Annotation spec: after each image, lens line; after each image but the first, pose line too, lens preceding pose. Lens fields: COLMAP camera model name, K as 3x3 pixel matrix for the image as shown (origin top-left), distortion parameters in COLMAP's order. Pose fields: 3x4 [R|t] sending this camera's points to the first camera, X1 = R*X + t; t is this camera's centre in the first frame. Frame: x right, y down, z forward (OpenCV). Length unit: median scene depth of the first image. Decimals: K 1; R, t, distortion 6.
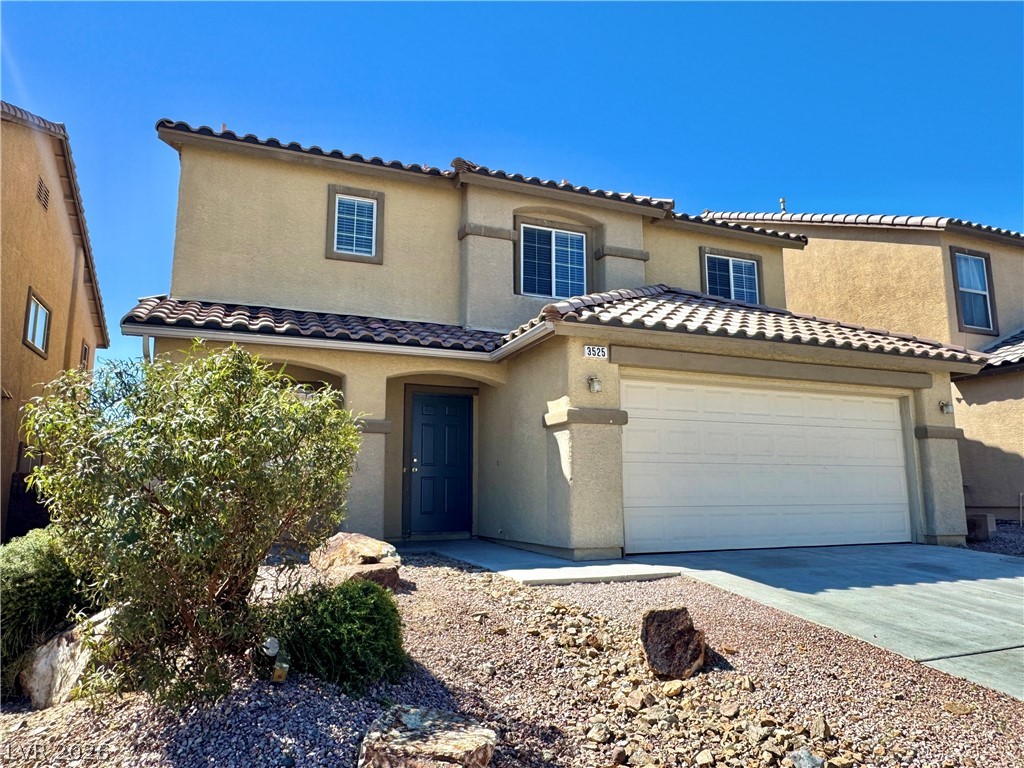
lens RADIAL K [[676.9, 0, 511.8], [0, 676.9, 384.6], [0, 0, 1]] dist [-0.000259, -0.000378]
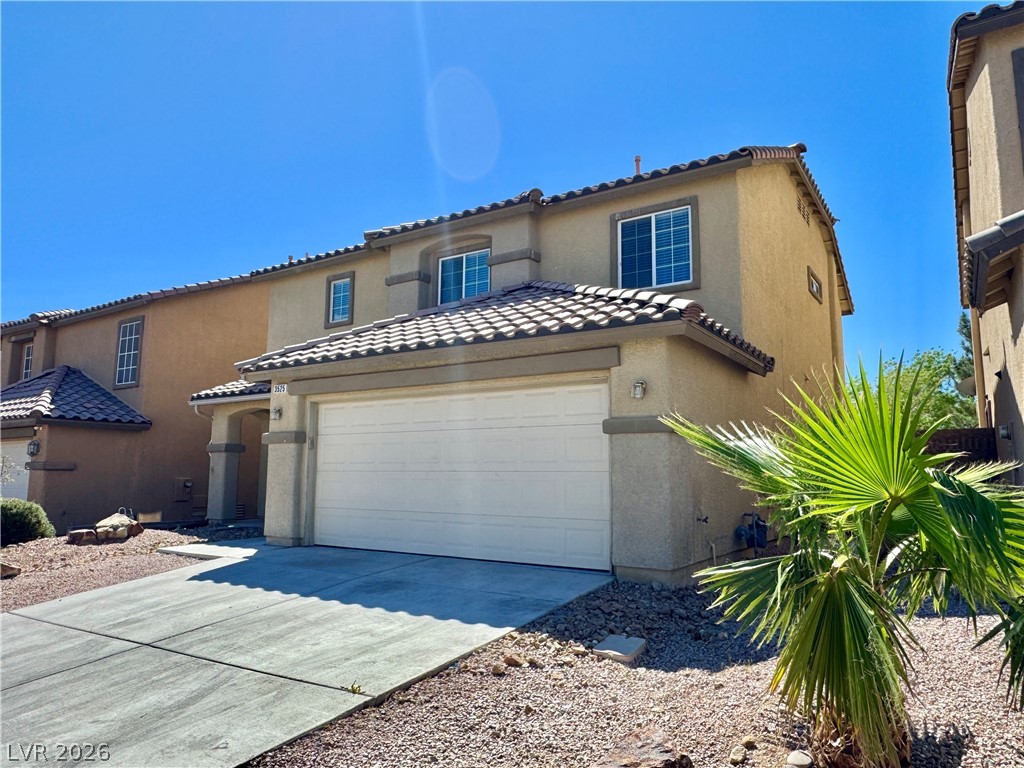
lens RADIAL K [[676.9, 0, 511.1], [0, 676.9, 385.8], [0, 0, 1]] dist [-0.000259, -0.000378]
pose [[0.569506, -0.102094, -0.815622, 1.156419], [0.124541, 0.991519, -0.037151, 0.040080], [0.812497, -0.080421, 0.577391, 0.479504]]
